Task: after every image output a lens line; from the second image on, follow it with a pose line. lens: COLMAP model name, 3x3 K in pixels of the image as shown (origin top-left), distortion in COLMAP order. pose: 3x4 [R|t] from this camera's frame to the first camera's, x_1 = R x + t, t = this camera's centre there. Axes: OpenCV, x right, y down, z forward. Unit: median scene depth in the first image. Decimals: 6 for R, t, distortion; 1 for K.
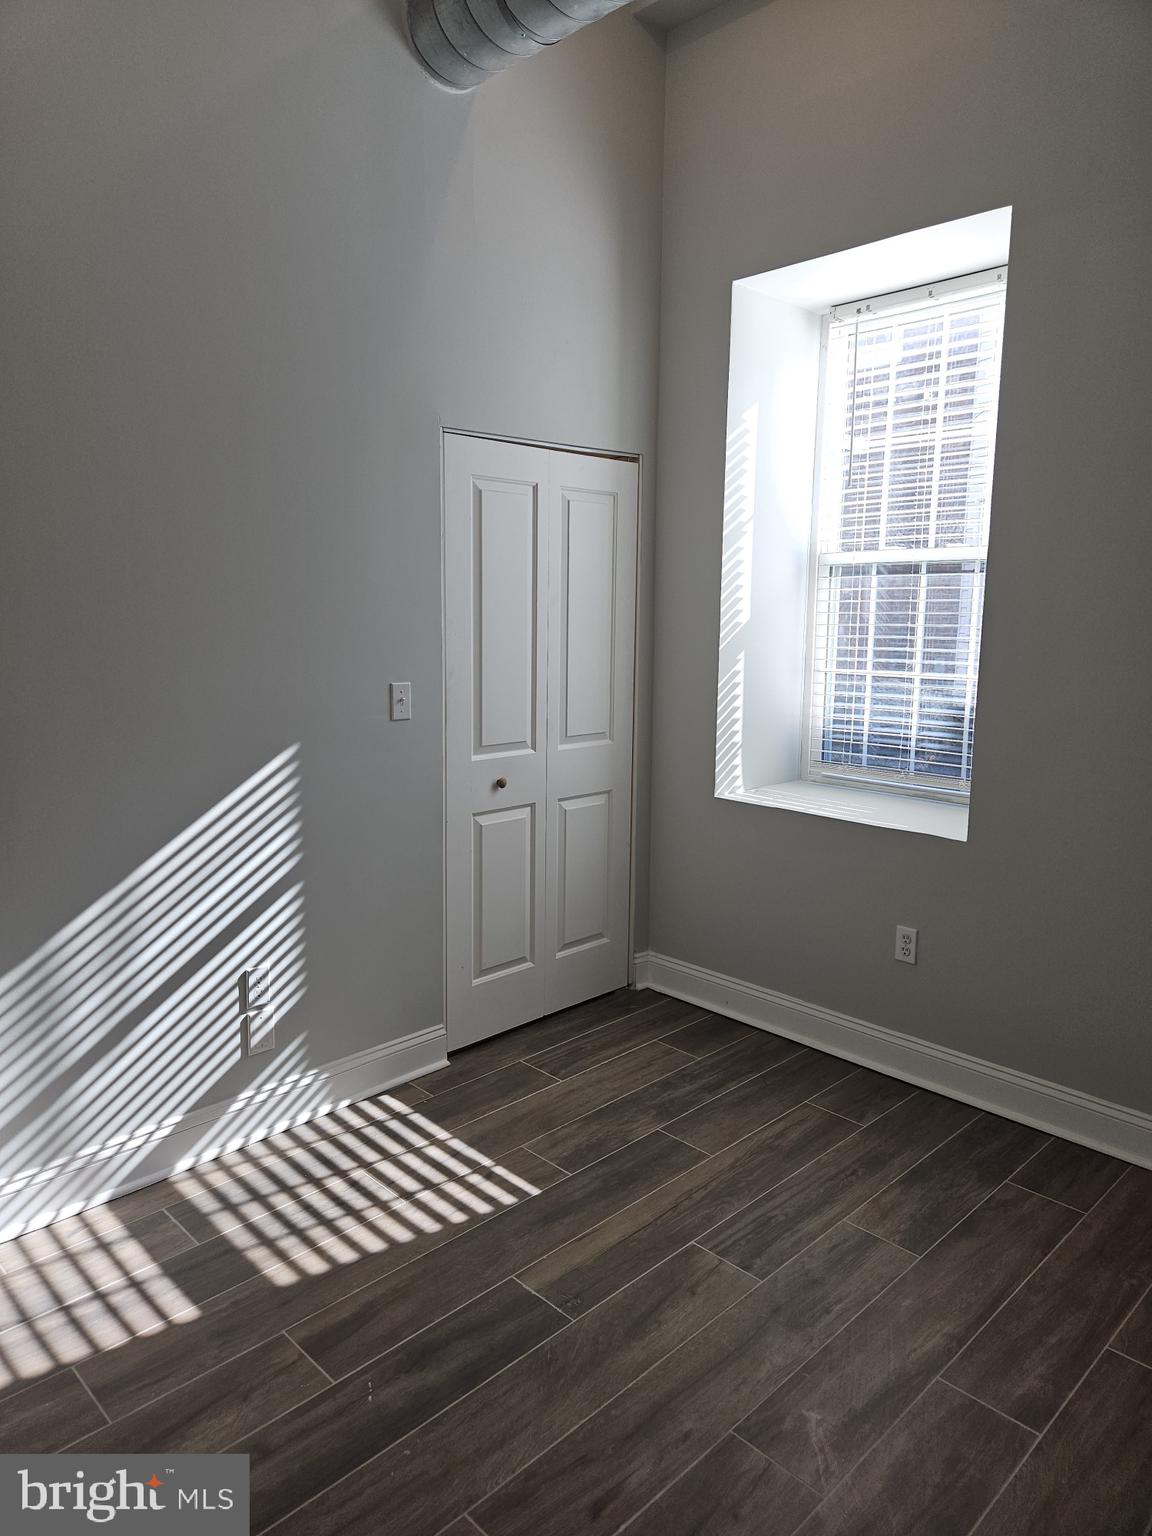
lens RADIAL K [[1013.4, 0, 559.2], [0, 1013.4, 759.1], [0, 0, 1]] dist [0.077289, -0.069326]
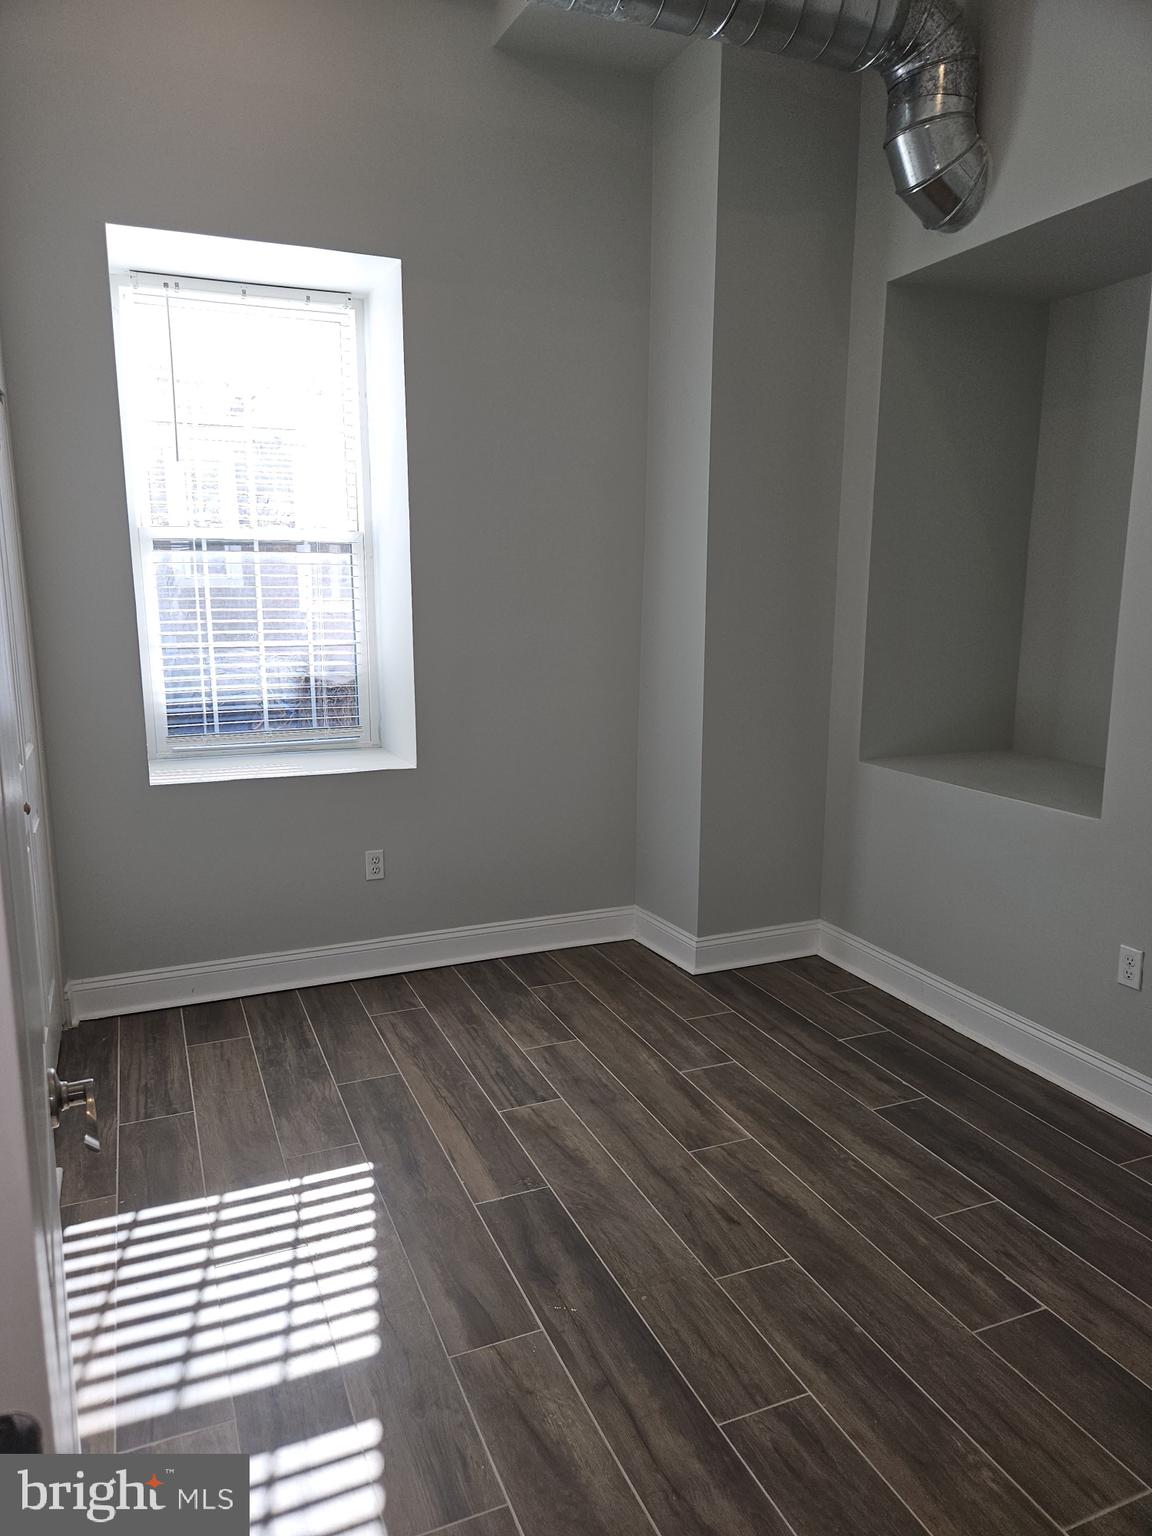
lens RADIAL K [[1019.9, 0, 536.8], [0, 1019.9, 792.1], [0, 0, 1]] dist [0.061877, -0.075590]
pose [[0.377045, -0.190525, 0.906387, -0.768573], [0.143368, 0.978824, 0.146113, -0.058958], [-0.915031, 0.074855, 0.396376, 0.399868]]
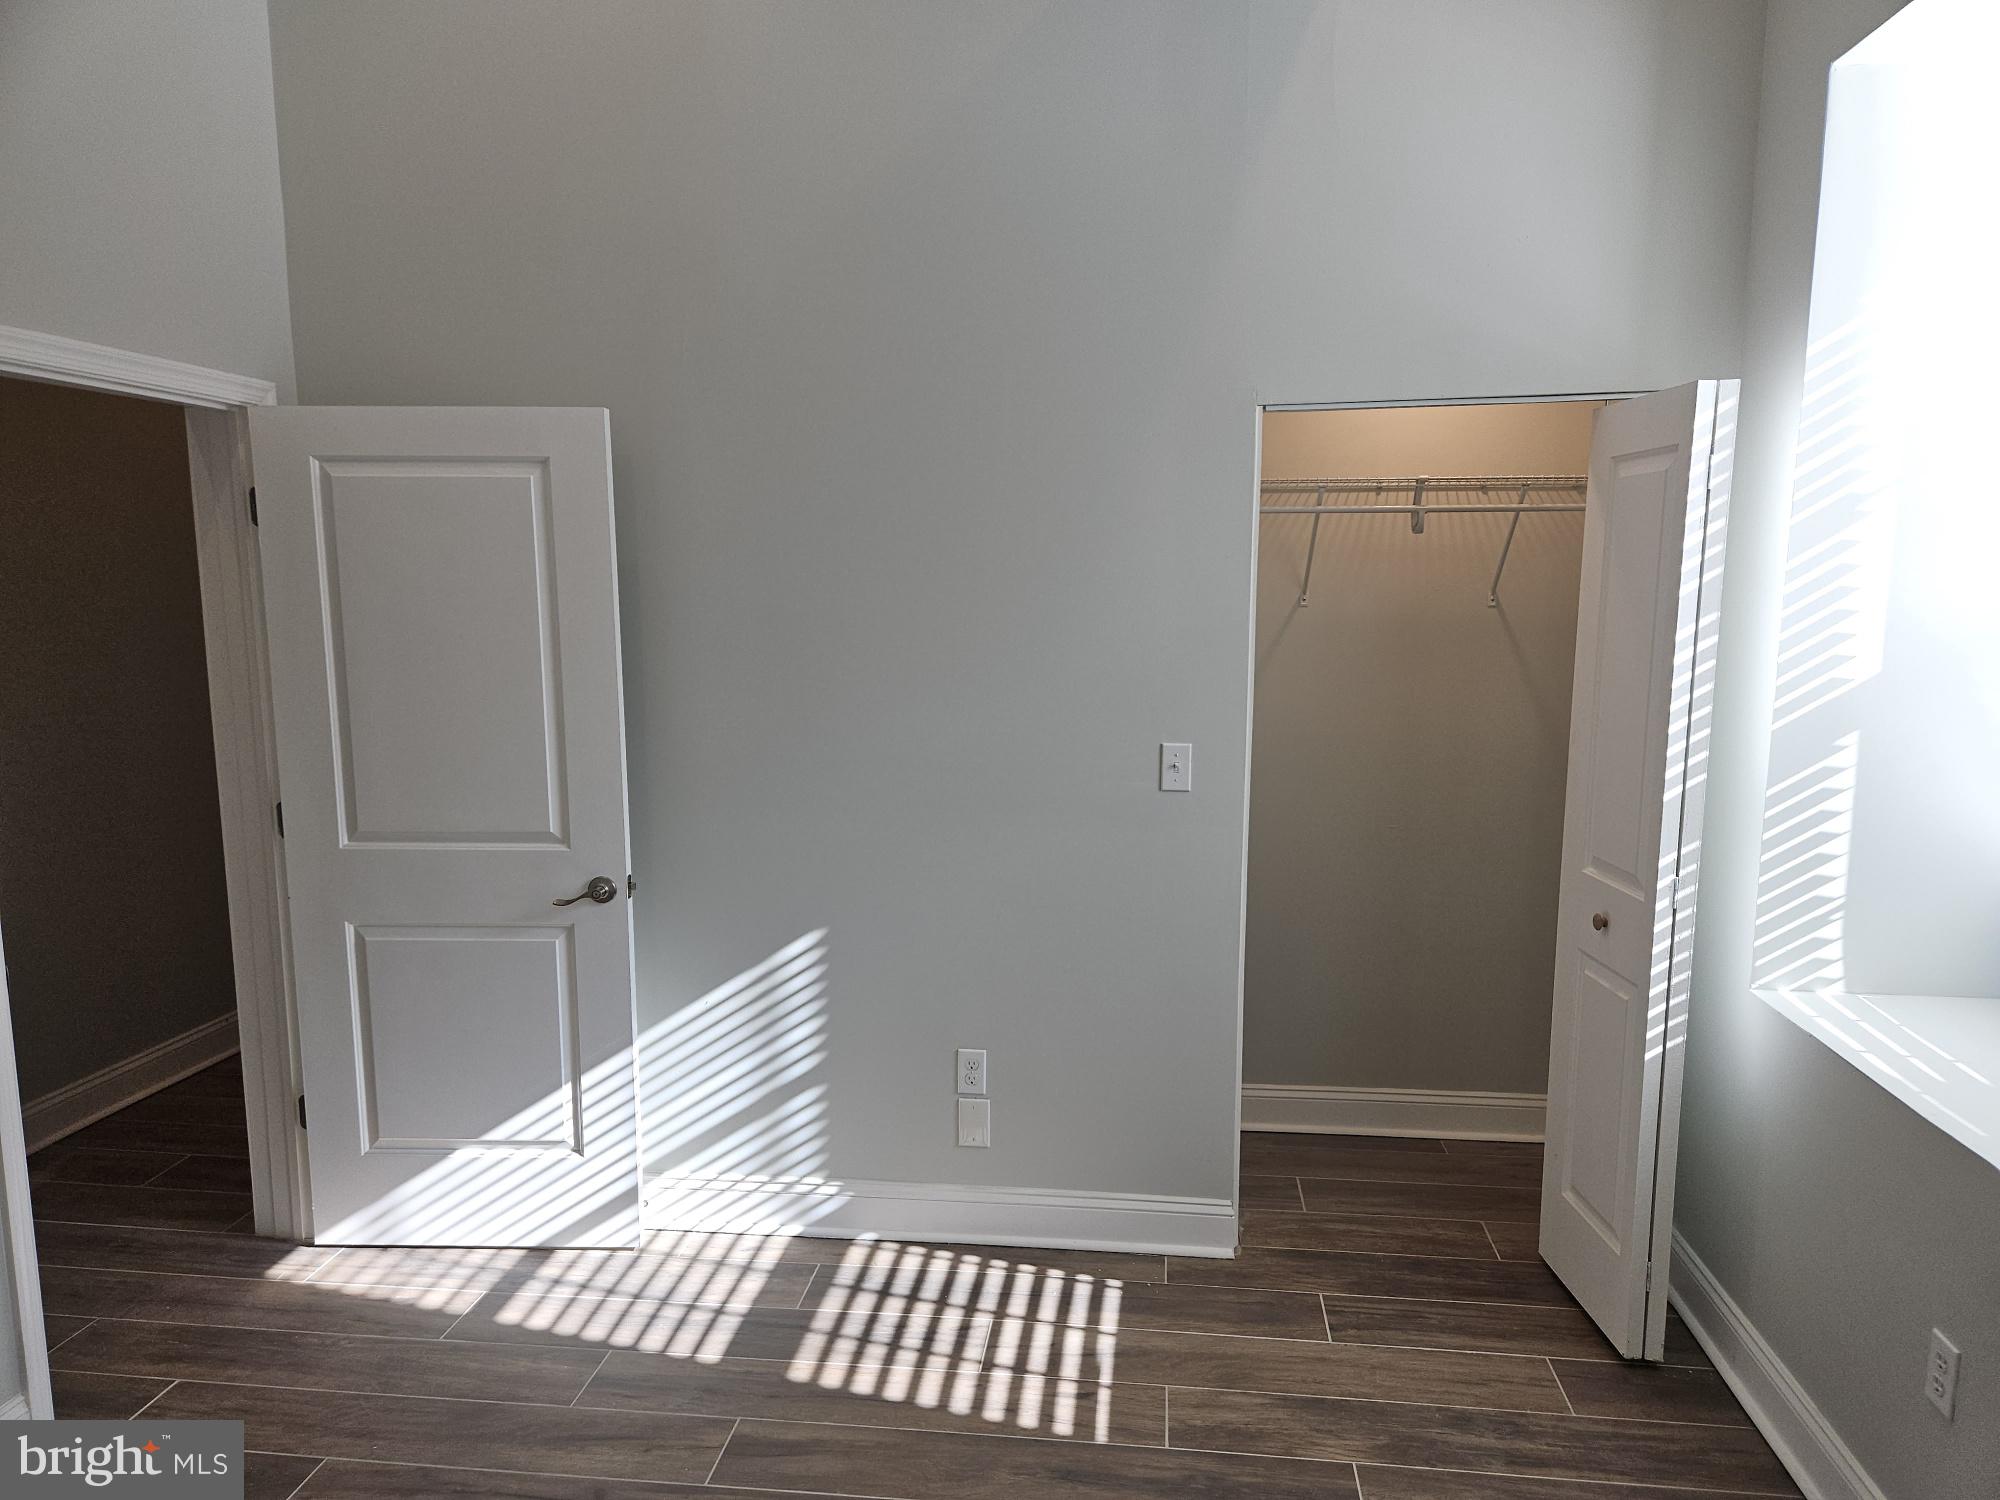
lens RADIAL K [[1333.6, 0, 1000.0], [0, 1333.6, 750.0], [0, 0, 1]] dist [0.067404, -0.048771]
pose [[0.635678, 0.094252, -0.766179, 0.607613], [-0.109806, 0.993466, 0.031109, -0.094743], [0.764105, 0.064356, 0.641874, 0.266573]]
